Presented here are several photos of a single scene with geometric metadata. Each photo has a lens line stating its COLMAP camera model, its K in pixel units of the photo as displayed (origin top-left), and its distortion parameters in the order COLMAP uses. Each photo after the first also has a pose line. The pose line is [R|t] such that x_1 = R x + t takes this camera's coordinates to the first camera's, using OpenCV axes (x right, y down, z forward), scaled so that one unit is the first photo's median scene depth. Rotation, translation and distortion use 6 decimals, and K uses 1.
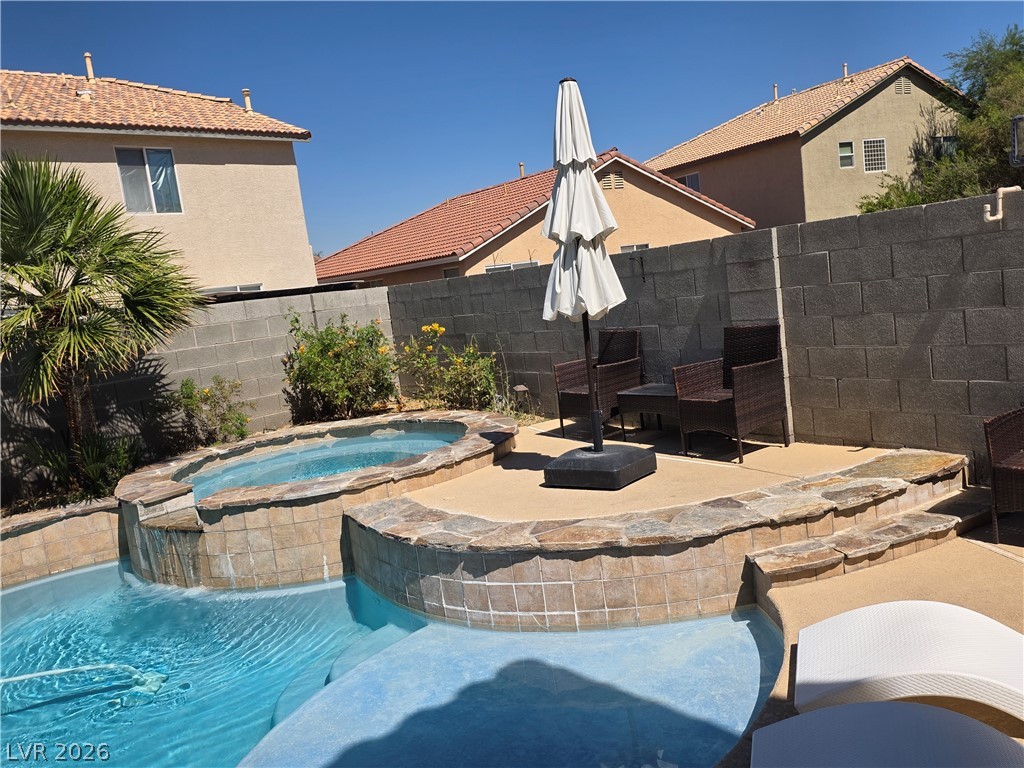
lens RADIAL K [[860.1, 0, 512.2], [0, 860.1, 384.7], [0, 0, 1]] dist [0.060419, 0.000946]
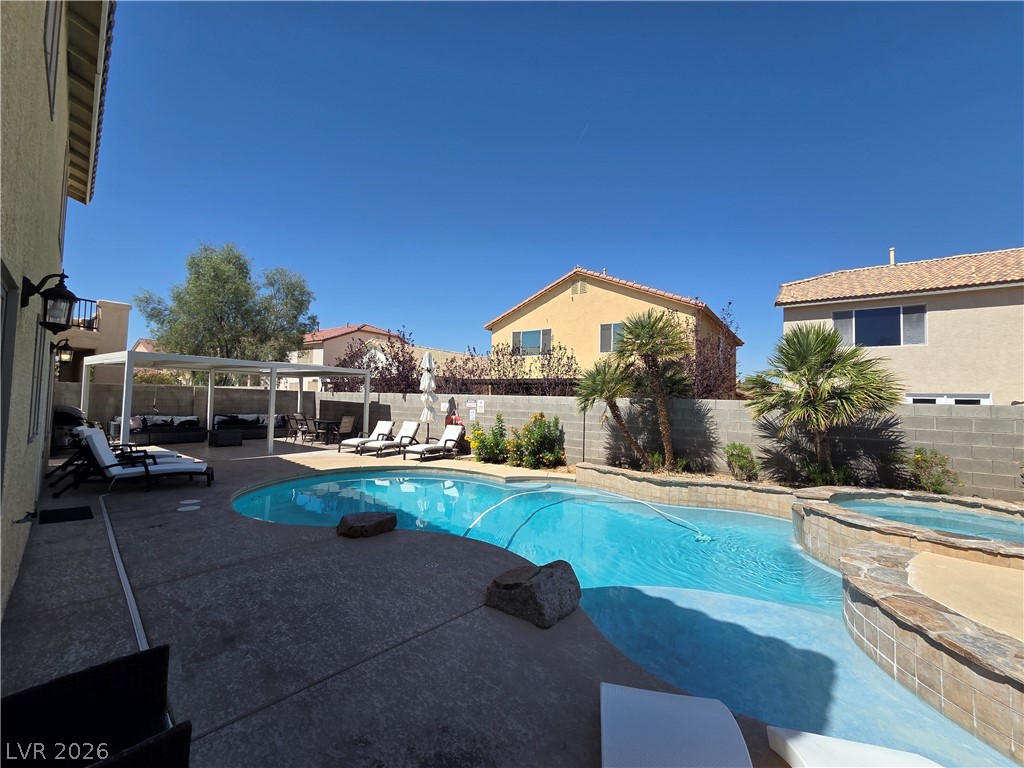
lens RADIAL K [[414.5, 0, 512.3], [0, 414.5, 380.0], [0, 0, 1]] dist [-0.002875, -0.000313]
pose [[0.100992, 0.080056, -0.991661, 0.559612], [-0.163555, 0.984532, 0.062824, -0.101378], [0.981351, 0.155847, 0.112524, 0.263562]]
